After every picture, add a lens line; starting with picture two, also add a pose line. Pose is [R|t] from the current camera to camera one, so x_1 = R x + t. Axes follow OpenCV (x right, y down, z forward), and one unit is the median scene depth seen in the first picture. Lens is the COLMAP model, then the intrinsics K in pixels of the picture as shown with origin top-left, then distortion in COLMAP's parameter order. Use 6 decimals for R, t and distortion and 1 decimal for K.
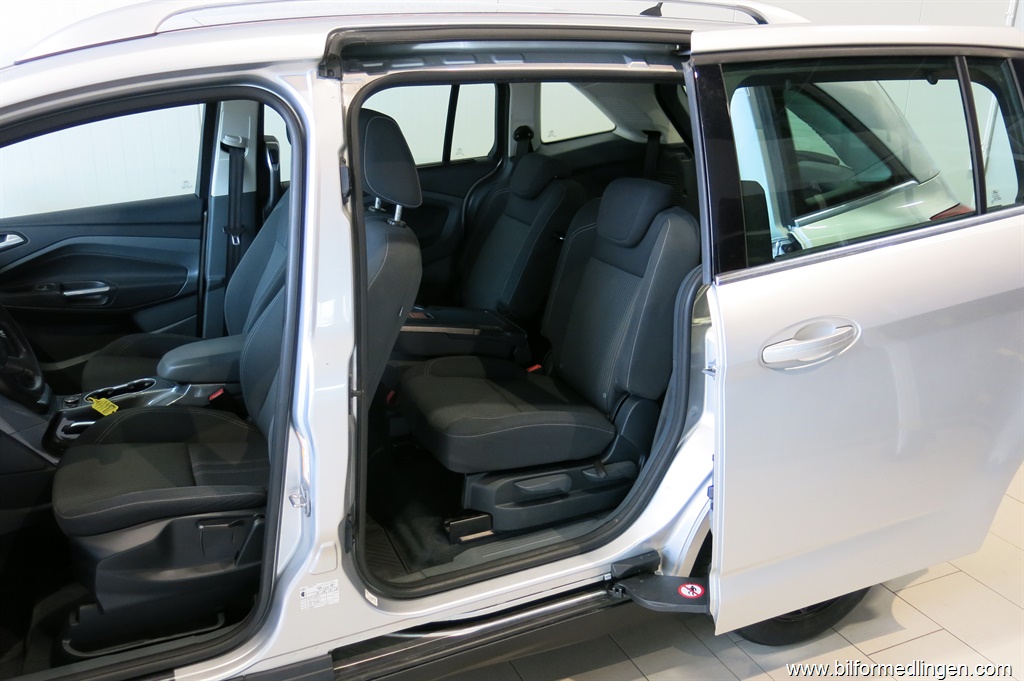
lens RADIAL K [[873.1, 0, 512.0], [0, 873.1, 340.5], [0, 0, 1]] dist [-0.001820, 0.001235]
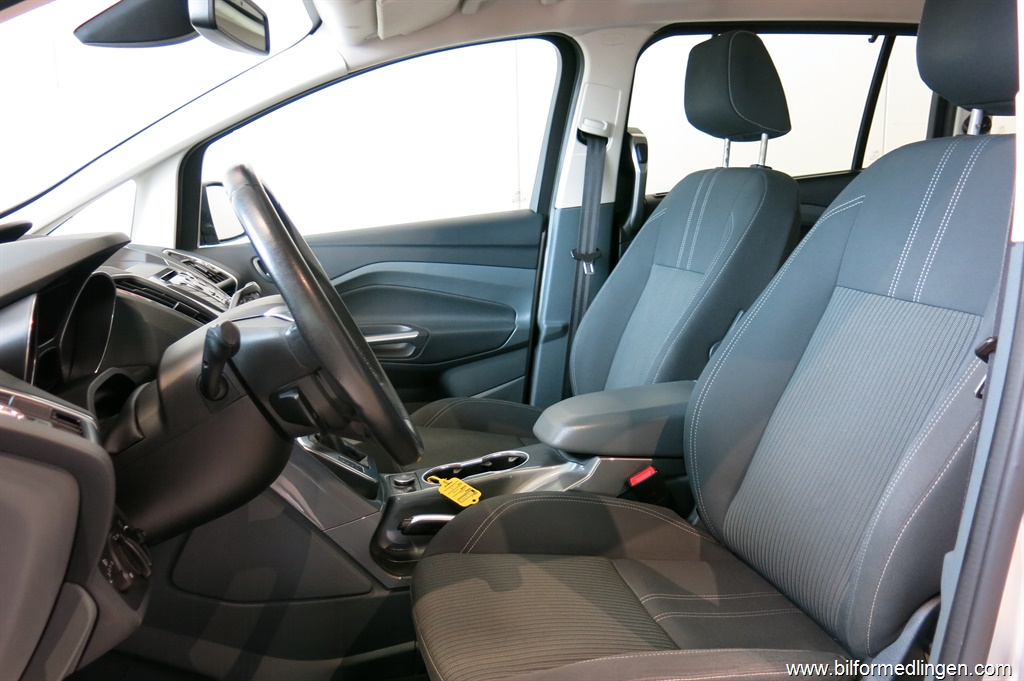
lens RADIAL K [[873.1, 0, 512.0], [0, 873.1, 340.5], [0, 0, 1]] dist [-0.001820, 0.001235]
pose [[0.982895, -0.004613, -0.184111, -0.254180], [-0.022221, 0.989412, -0.143423, 0.046418], [0.182823, 0.145061, 0.972385, 0.319831]]
